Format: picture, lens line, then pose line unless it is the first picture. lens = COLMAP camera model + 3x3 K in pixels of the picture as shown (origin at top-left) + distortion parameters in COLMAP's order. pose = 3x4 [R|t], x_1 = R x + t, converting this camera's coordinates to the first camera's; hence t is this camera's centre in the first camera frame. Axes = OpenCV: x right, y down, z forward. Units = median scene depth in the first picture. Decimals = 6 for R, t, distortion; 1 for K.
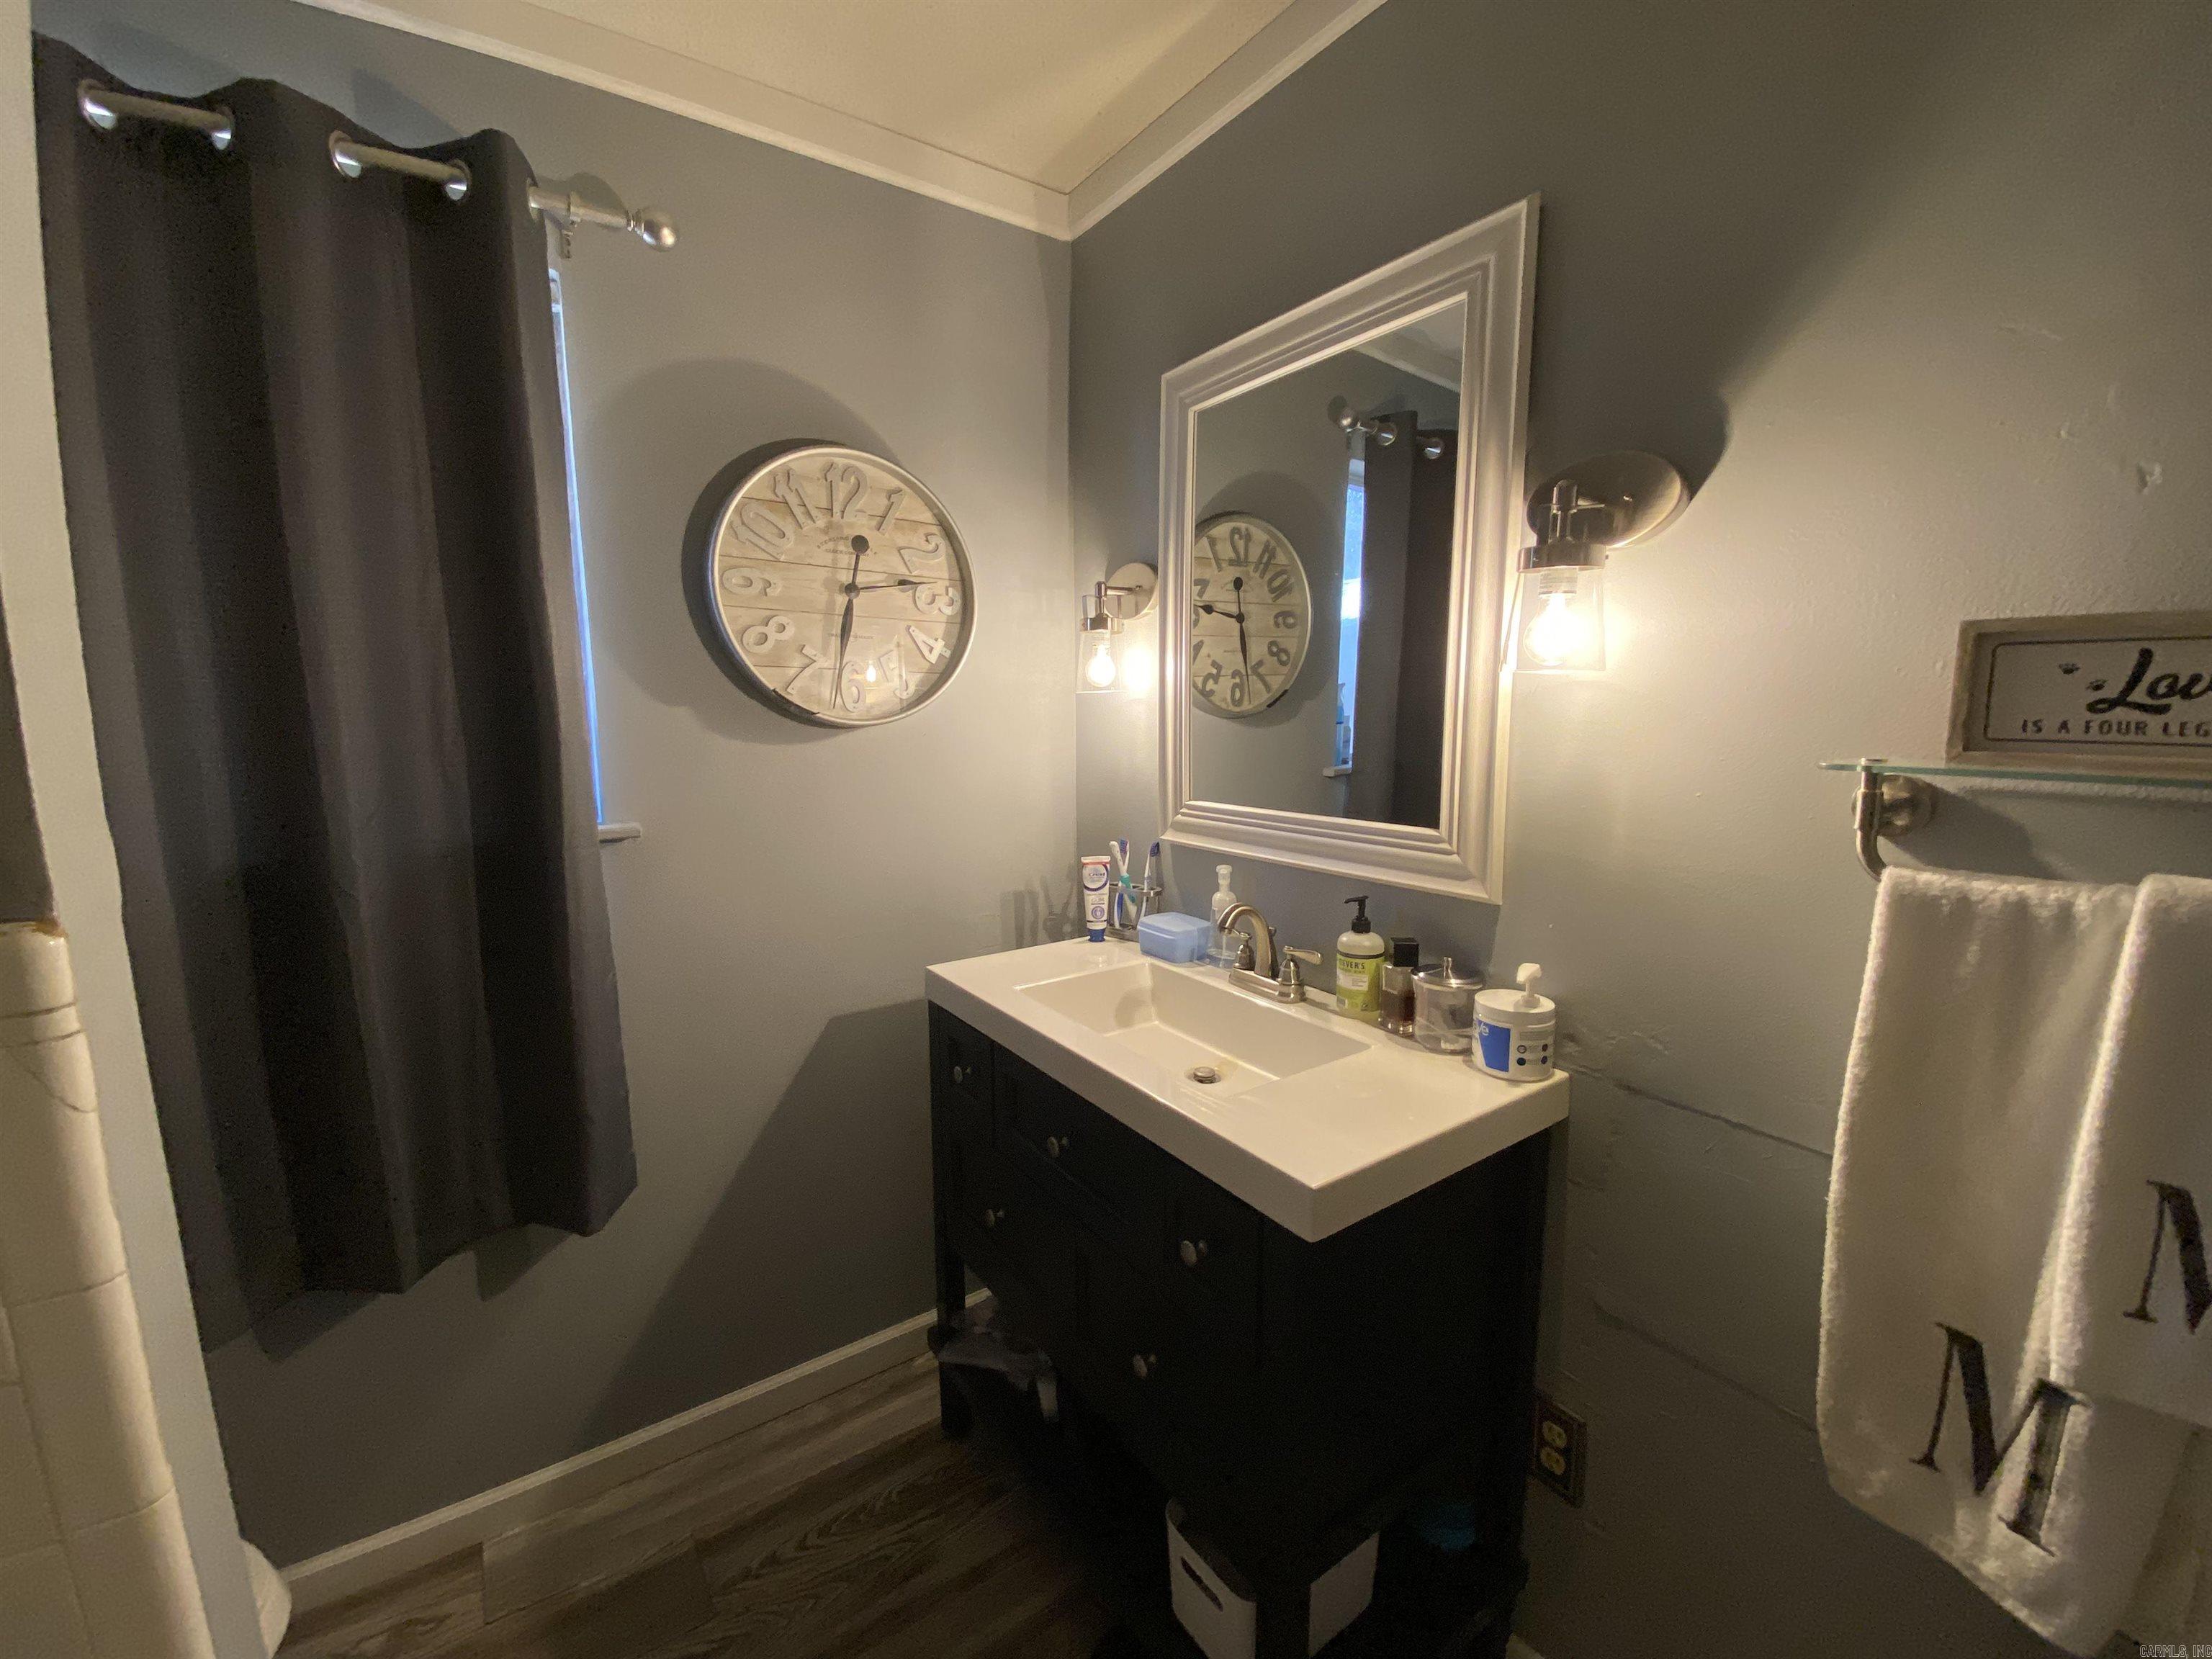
lens RADIAL K [[886.8, 0, 1107.9], [0, 886.8, 836.0], [0, 0, 1]] dist [0.016367, -0.020745]
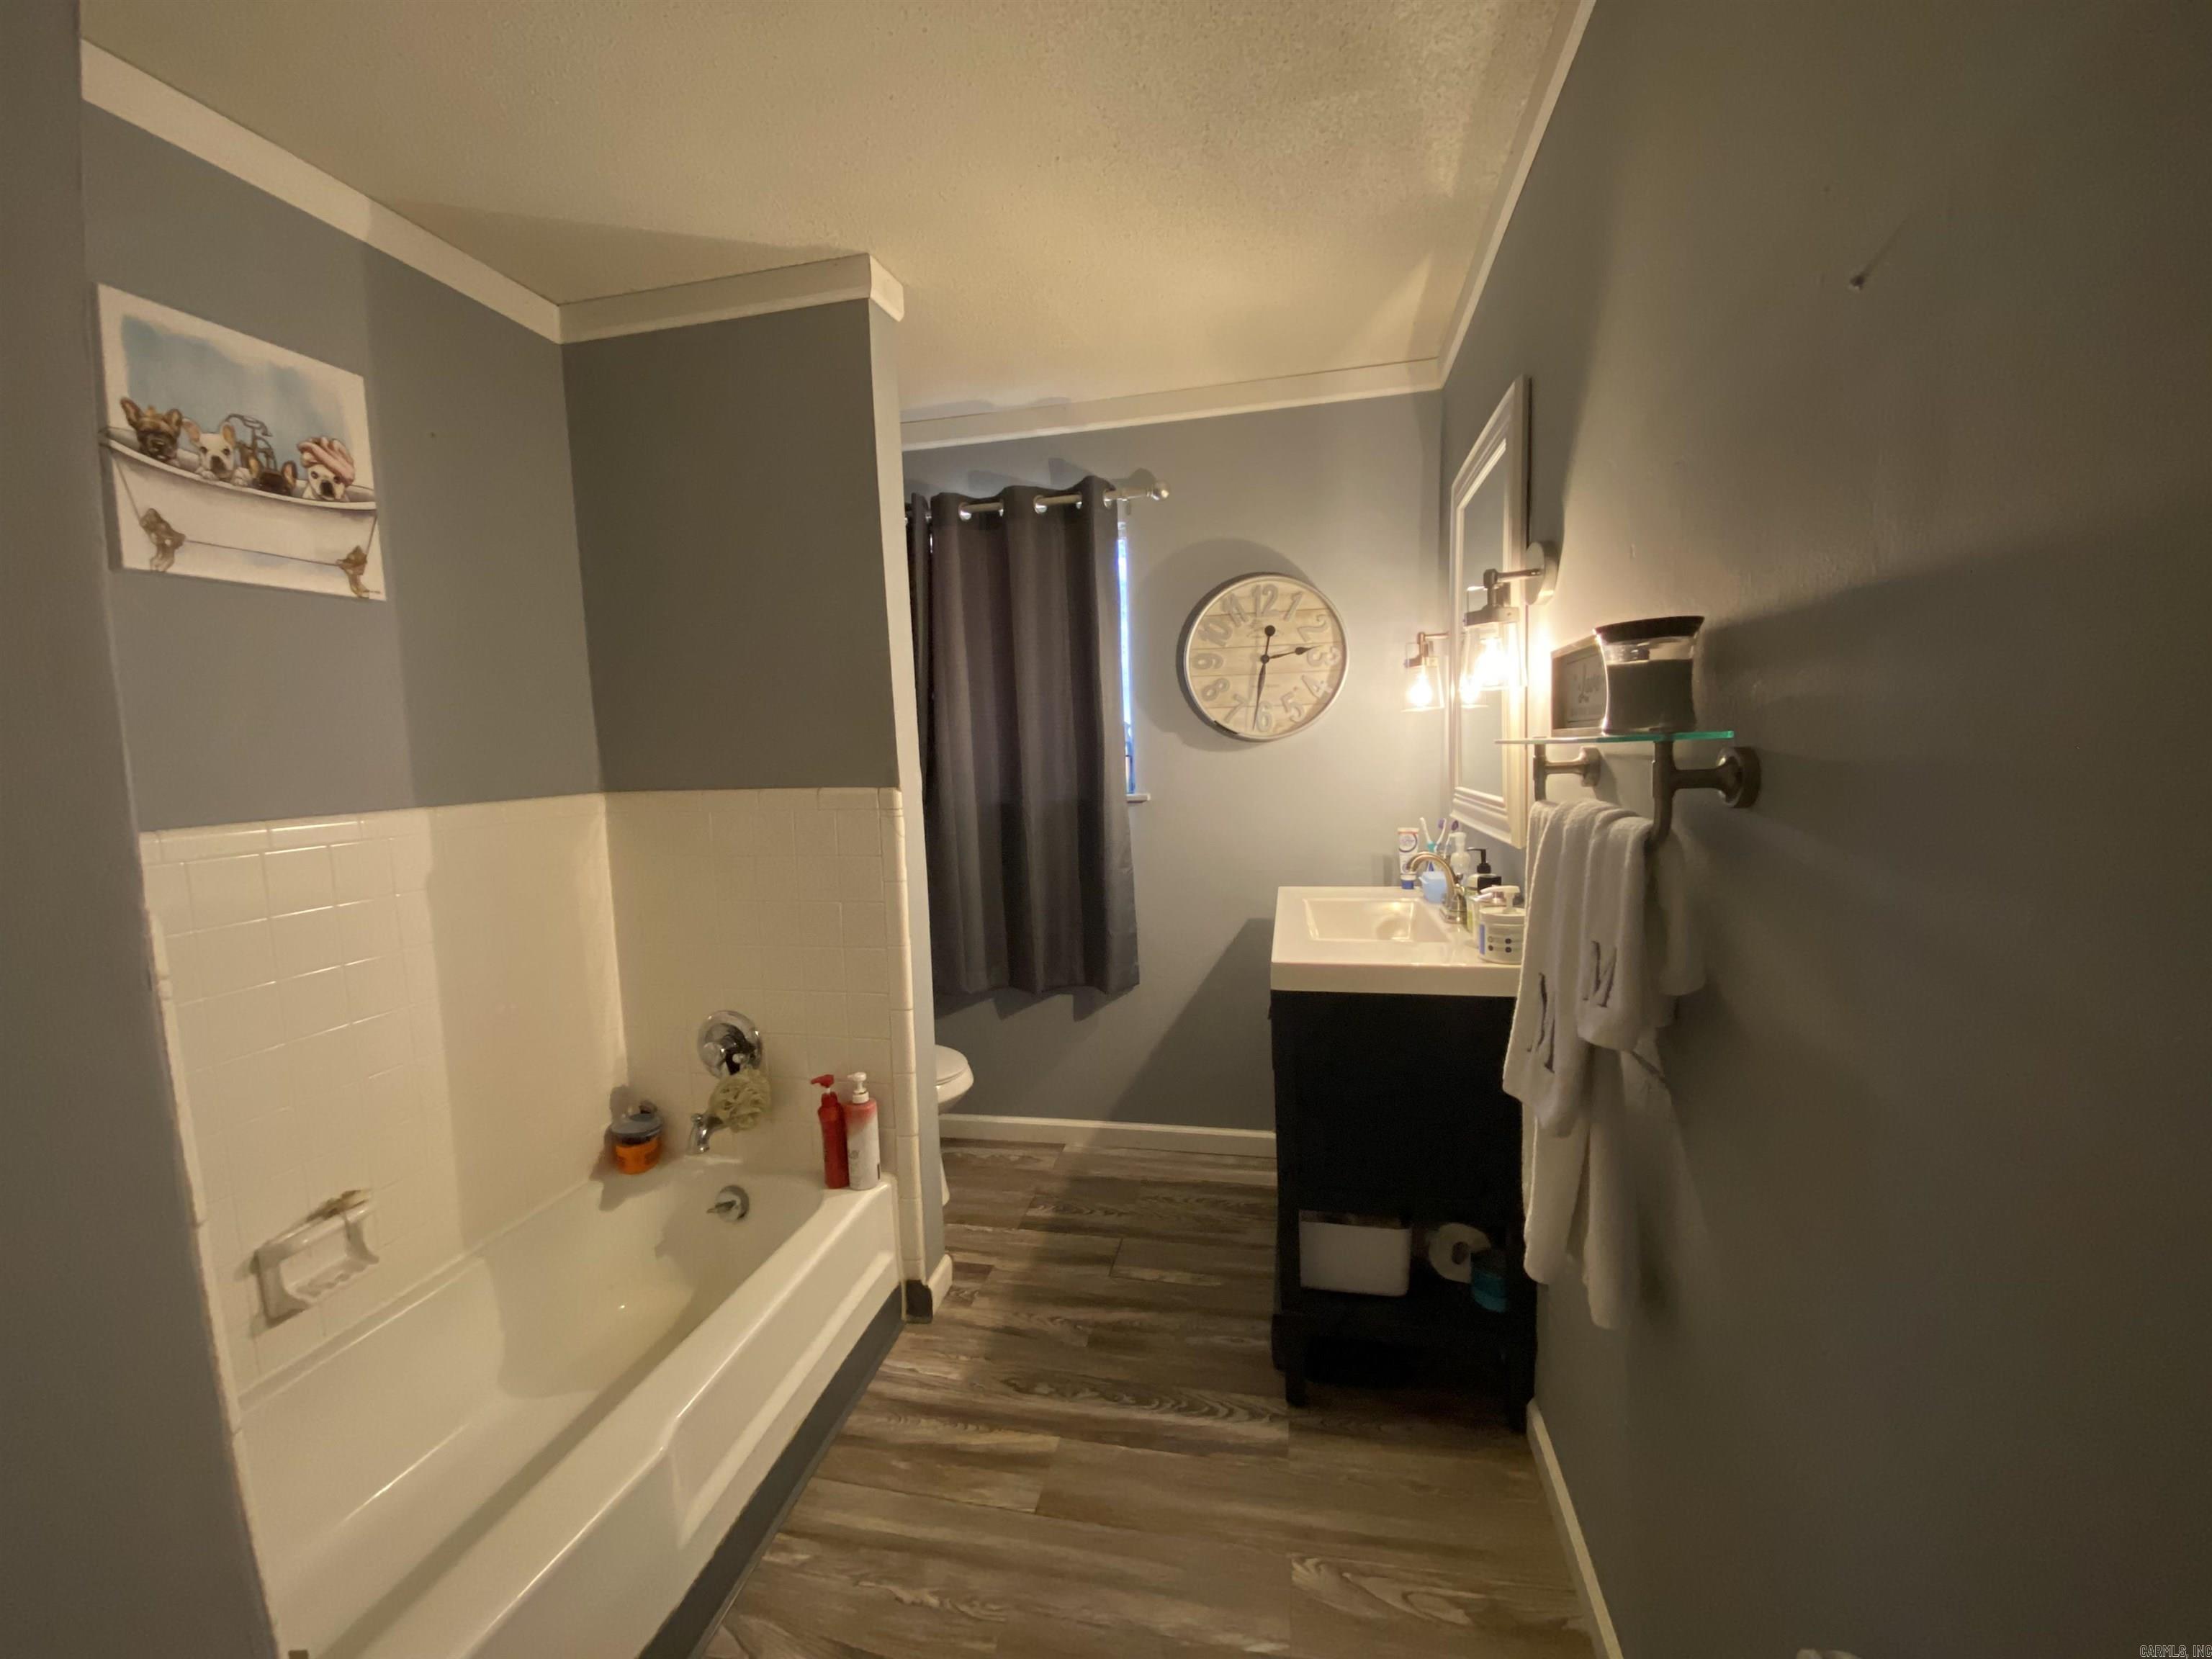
lens RADIAL K [[886.8, 0, 1107.9], [0, 886.8, 836.0], [0, 0, 1]] dist [0.016367, -0.020745]
pose [[0.681935, 0.048825, -0.729781, 0.751623], [-0.070039, 0.997543, 0.001292, 0.074058], [0.728051, 0.050232, 0.683680, -0.338956]]
